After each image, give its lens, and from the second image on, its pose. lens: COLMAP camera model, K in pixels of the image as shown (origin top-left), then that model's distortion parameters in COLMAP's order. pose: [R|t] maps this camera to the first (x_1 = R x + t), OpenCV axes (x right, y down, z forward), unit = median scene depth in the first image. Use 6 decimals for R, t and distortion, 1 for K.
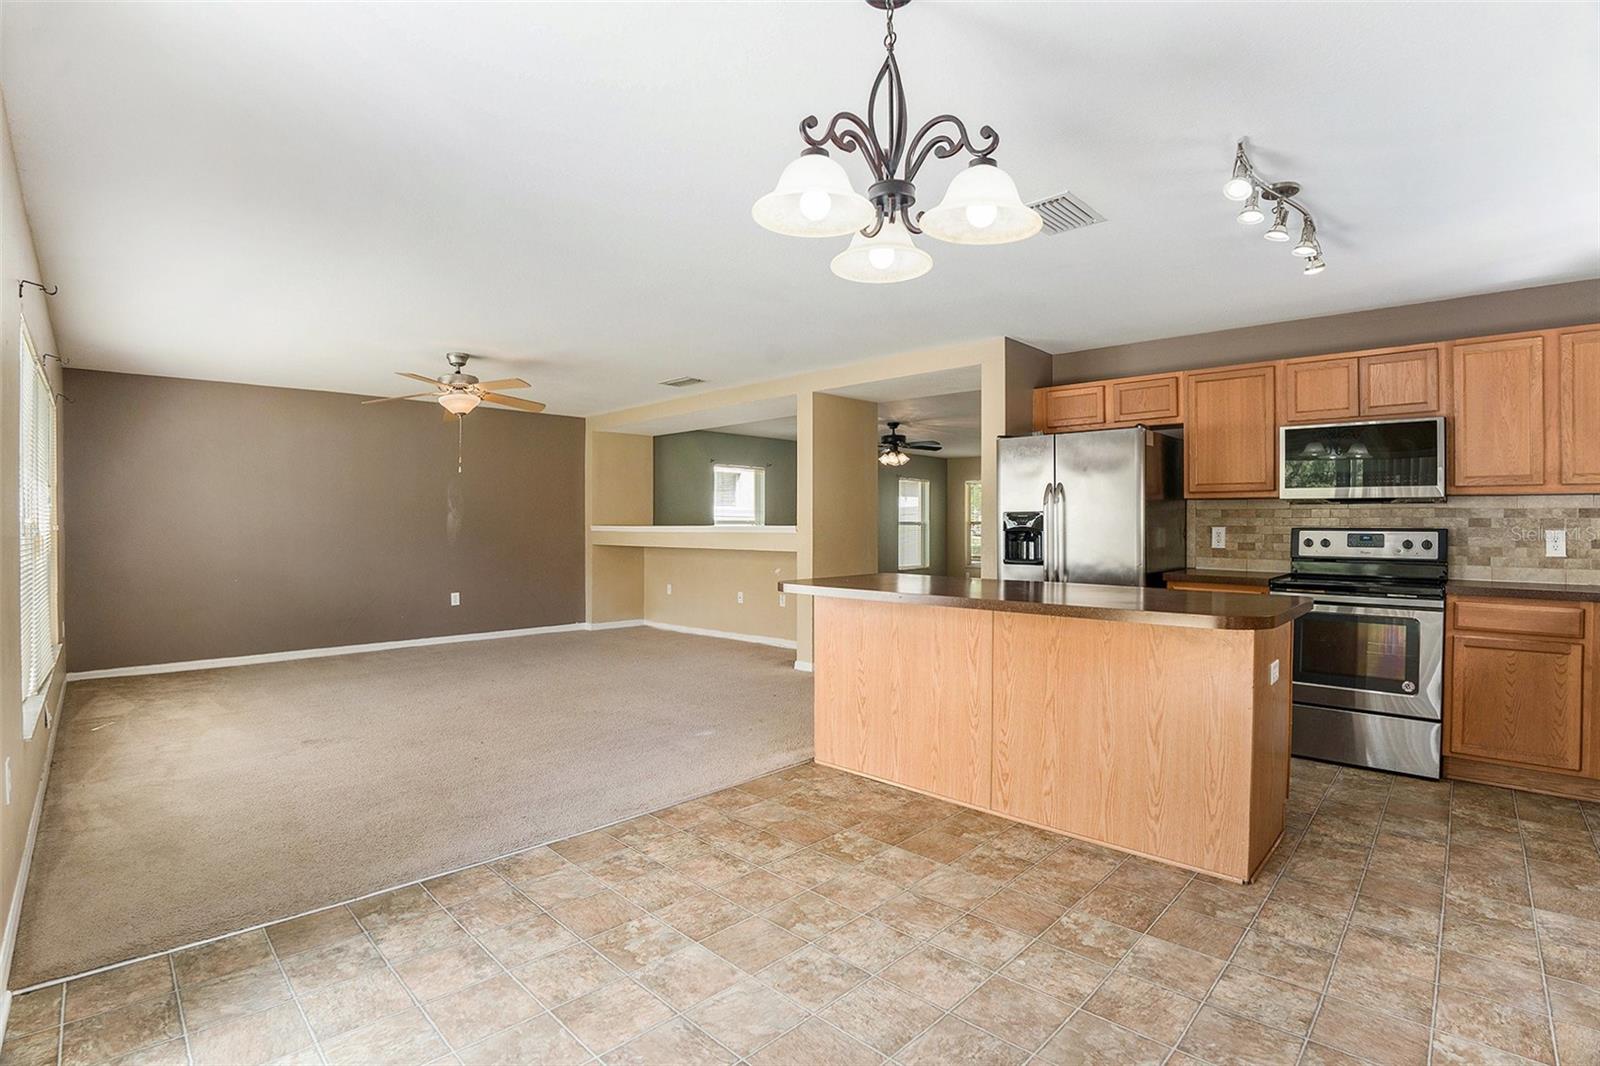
lens RADIAL K [[742.9, 0, 784.1], [0, 742.9, 535.6], [0, 0, 1]] dist [-0.104378, 0.022736]
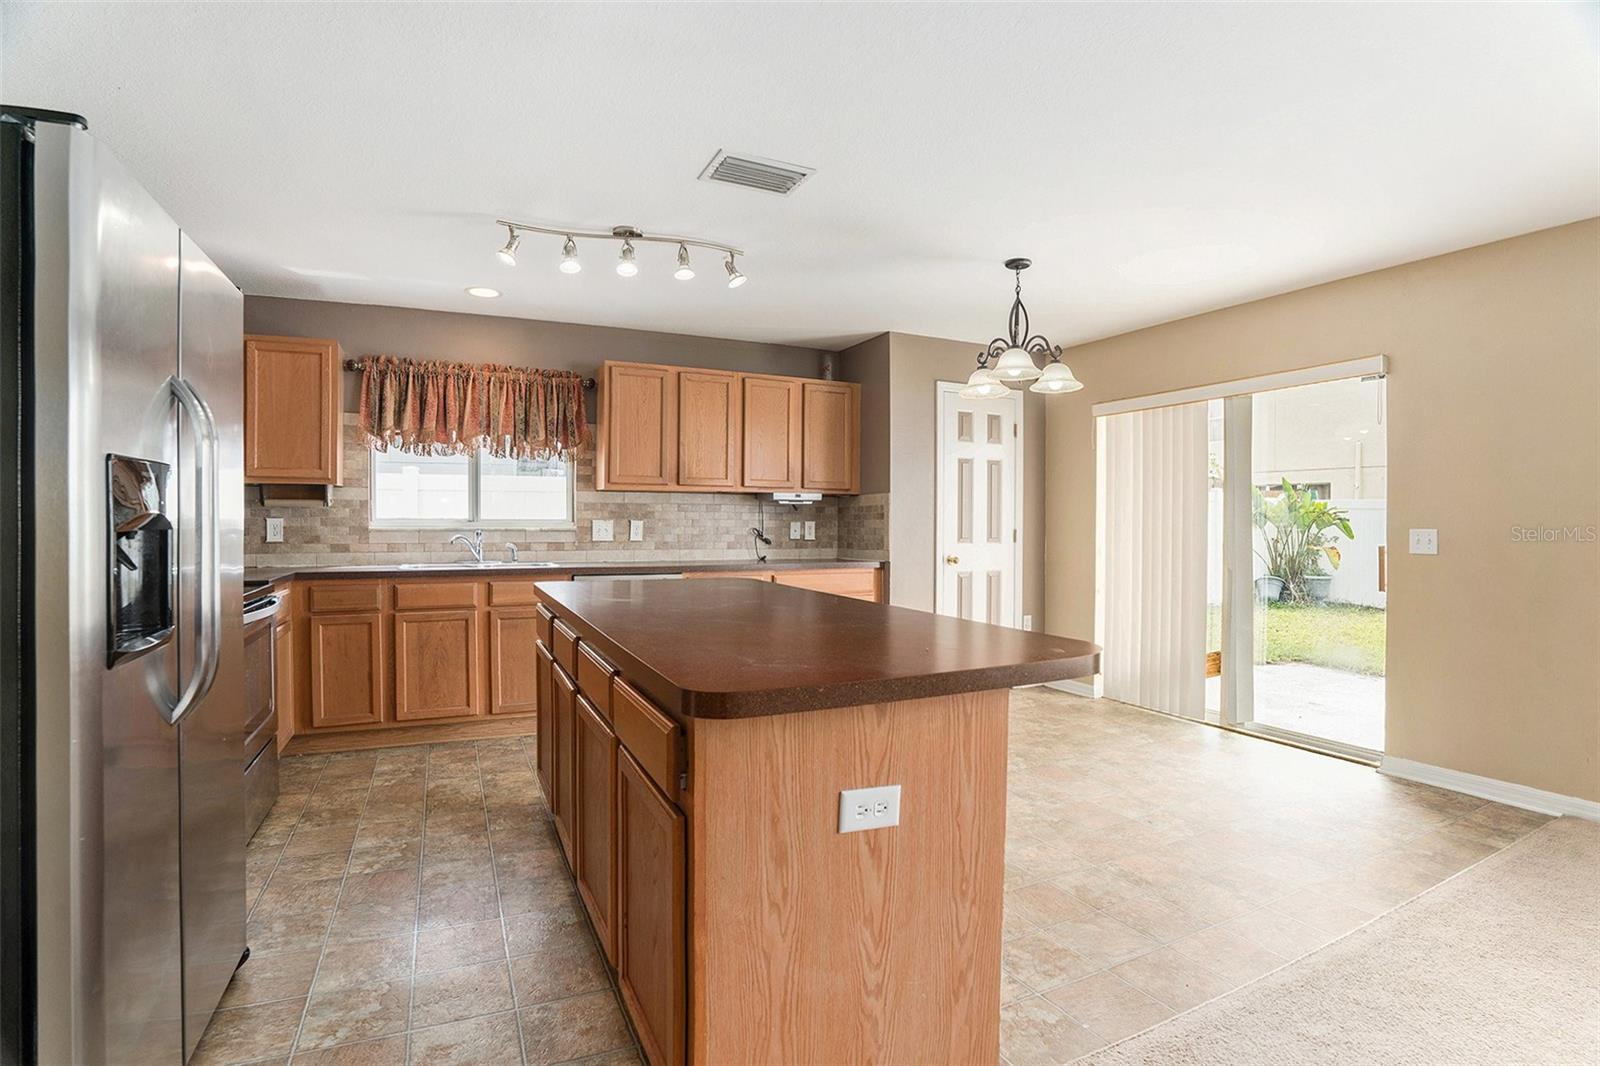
lens RADIAL K [[752.4, 0, 799.4], [0, 752.4, 527.7], [0, 0, 1]] dist [-0.086232, 0.000876]
pose [[-0.934199, -0.010379, 0.356601, -0.017095], [-0.001882, 0.999706, 0.024166, -0.020355], [-0.356747, 0.021905, -0.933944, 1.581820]]
